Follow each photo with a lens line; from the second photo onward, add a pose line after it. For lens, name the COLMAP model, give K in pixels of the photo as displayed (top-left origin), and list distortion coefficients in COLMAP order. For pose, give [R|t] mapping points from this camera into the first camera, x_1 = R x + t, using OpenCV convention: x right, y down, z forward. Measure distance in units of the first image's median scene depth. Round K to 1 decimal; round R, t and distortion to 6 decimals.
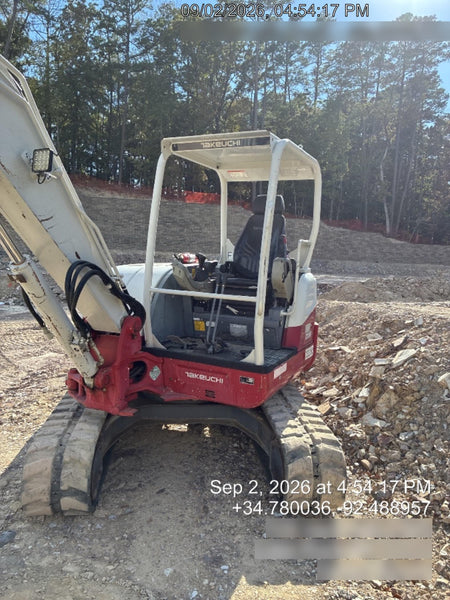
lens RADIAL K [[449.3, 0, 220.6], [0, 449.3, 302.2], [0, 0, 1]] dist [0.058417, -0.067888]
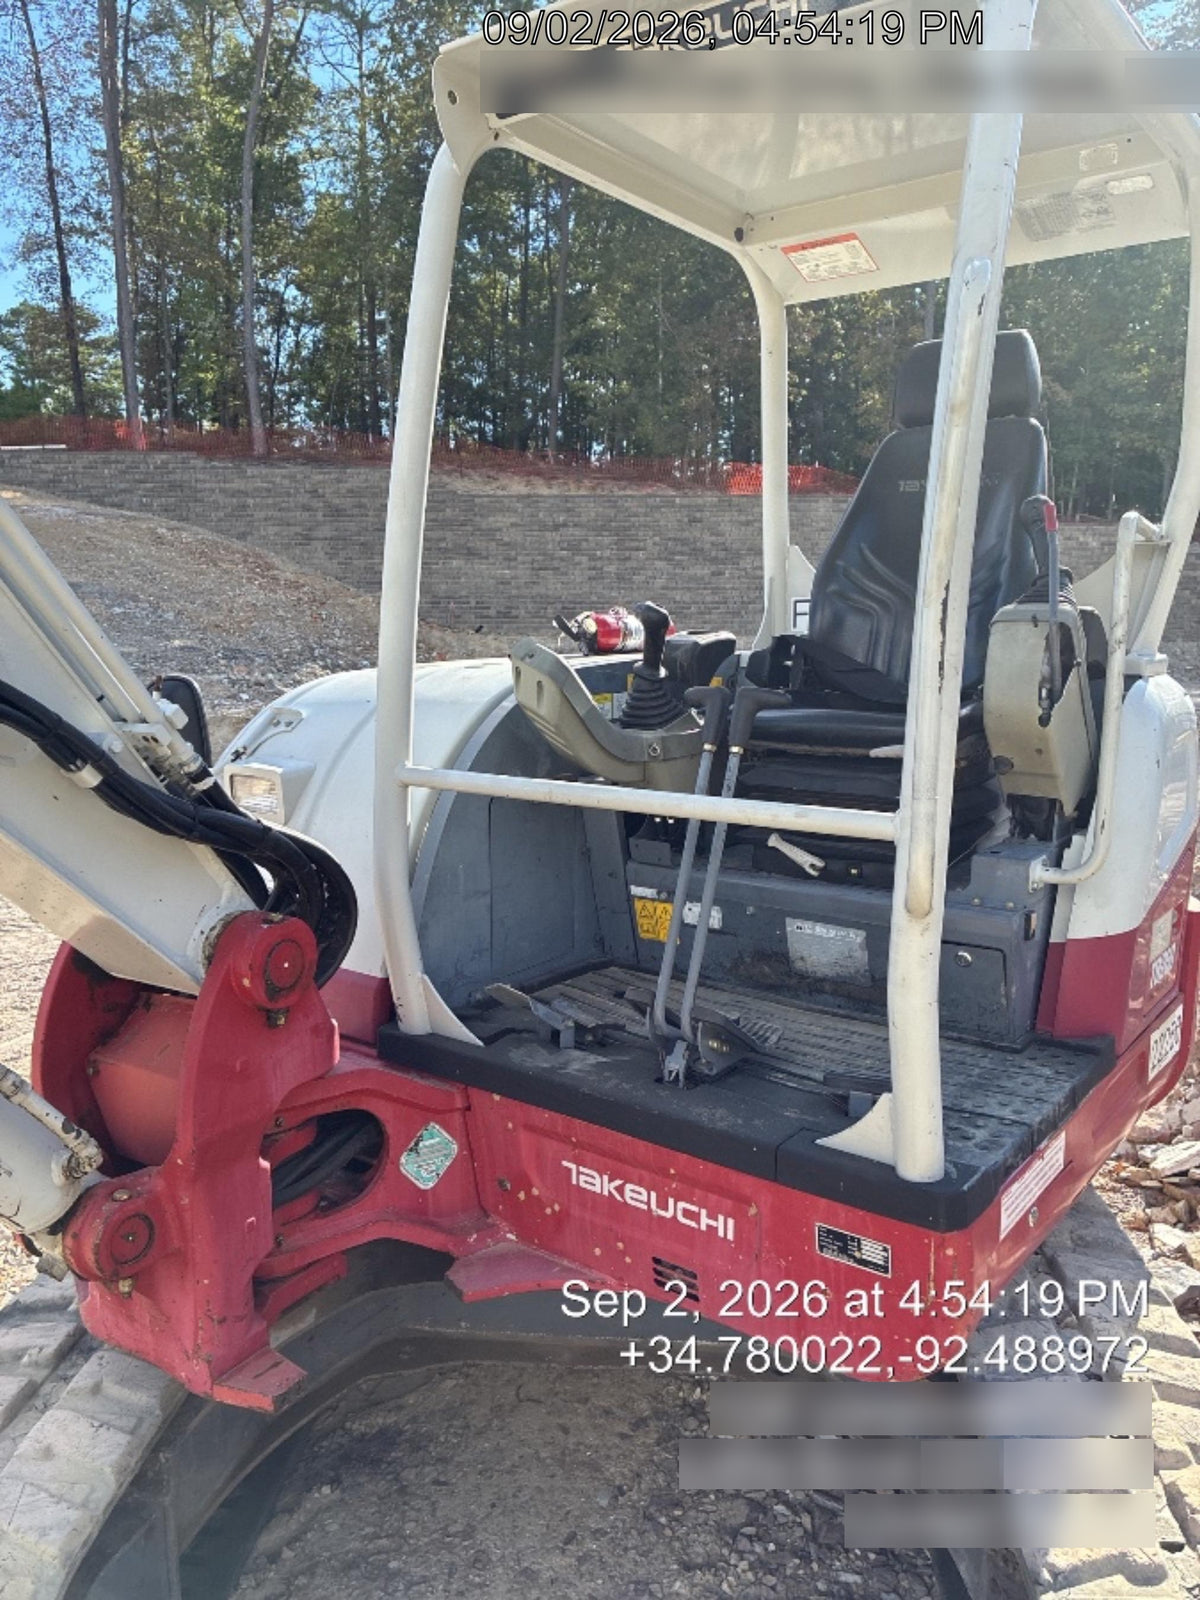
lens RADIAL K [[1220.3, 0, 603.4], [0, 1220.3, 823.4], [0, 0, 1]] dist [0.008643, 0.002903]
pose [[0.982470, -0.009521, -0.186179, 0.043385], [0.017077, 0.999093, 0.039019, -0.023046], [0.185639, -0.041514, 0.981741, 0.392453]]
